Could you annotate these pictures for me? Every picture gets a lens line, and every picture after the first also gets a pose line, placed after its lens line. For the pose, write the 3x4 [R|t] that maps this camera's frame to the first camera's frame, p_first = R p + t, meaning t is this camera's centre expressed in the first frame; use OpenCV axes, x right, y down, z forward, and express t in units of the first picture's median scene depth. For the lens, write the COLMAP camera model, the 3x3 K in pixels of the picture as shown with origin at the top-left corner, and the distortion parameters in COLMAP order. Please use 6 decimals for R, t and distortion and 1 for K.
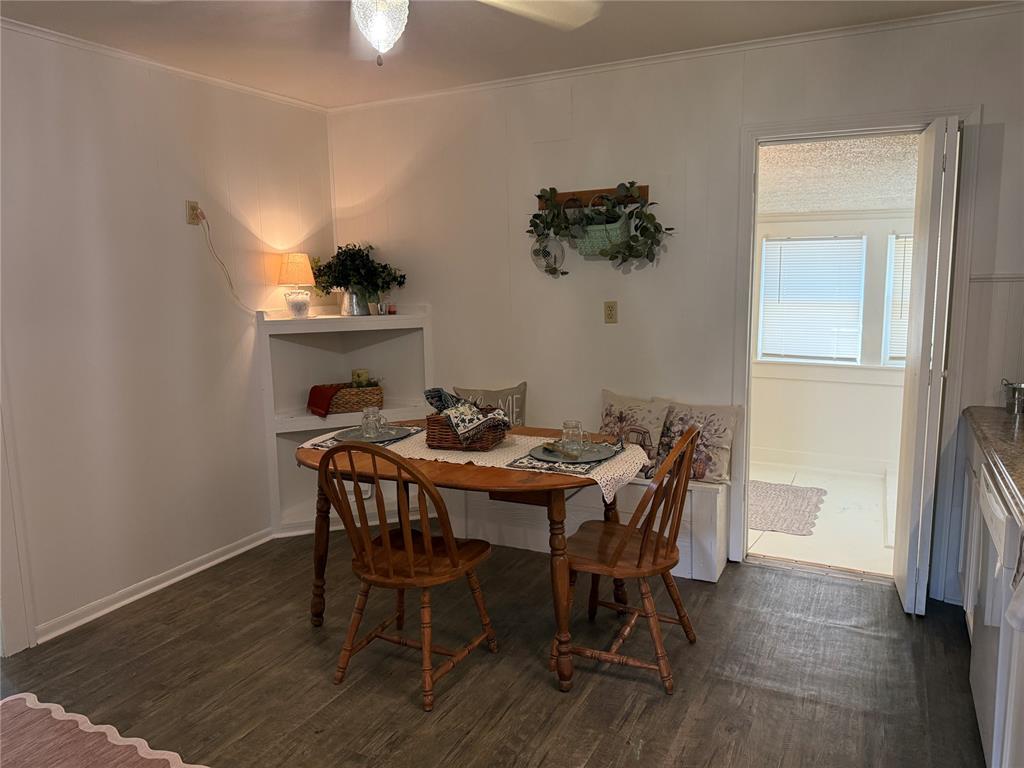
lens RADIAL K [[726.7, 0, 512.0], [0, 726.7, 384.0], [0, 0, 1]] dist [0.130152, -0.283390]
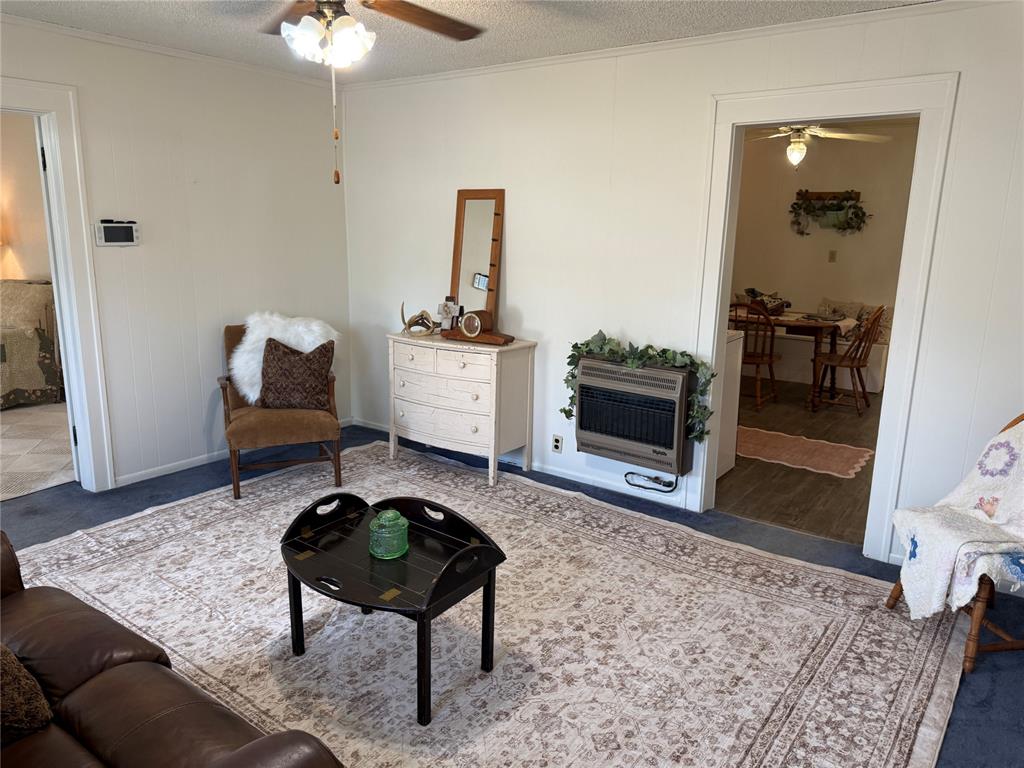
lens RADIAL K [[726.7, 0, 512.0], [0, 726.7, 384.0], [0, 0, 1]] dist [0.130152, -0.283390]
pose [[0.985914, 0.069246, -0.152247, -0.395785], [-0.056658, 0.994724, 0.085524, 0.123194], [0.157366, -0.075694, 0.984635, -1.116887]]
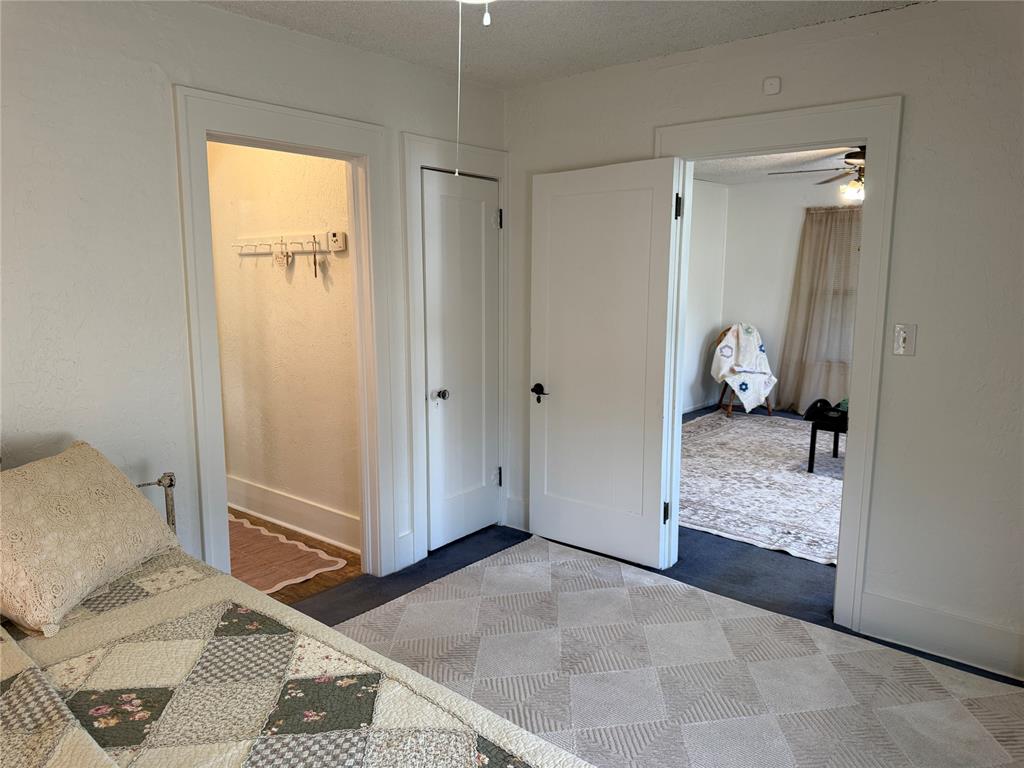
lens RADIAL K [[726.7, 0, 512.0], [0, 726.7, 384.0], [0, 0, 1]] dist [0.130152, -0.283390]
pose [[0.234857, -0.132664, 0.962934, -2.322685], [0.127917, 0.986245, 0.104677, 0.025379], [-0.963576, 0.098592, 0.248596, -0.127925]]
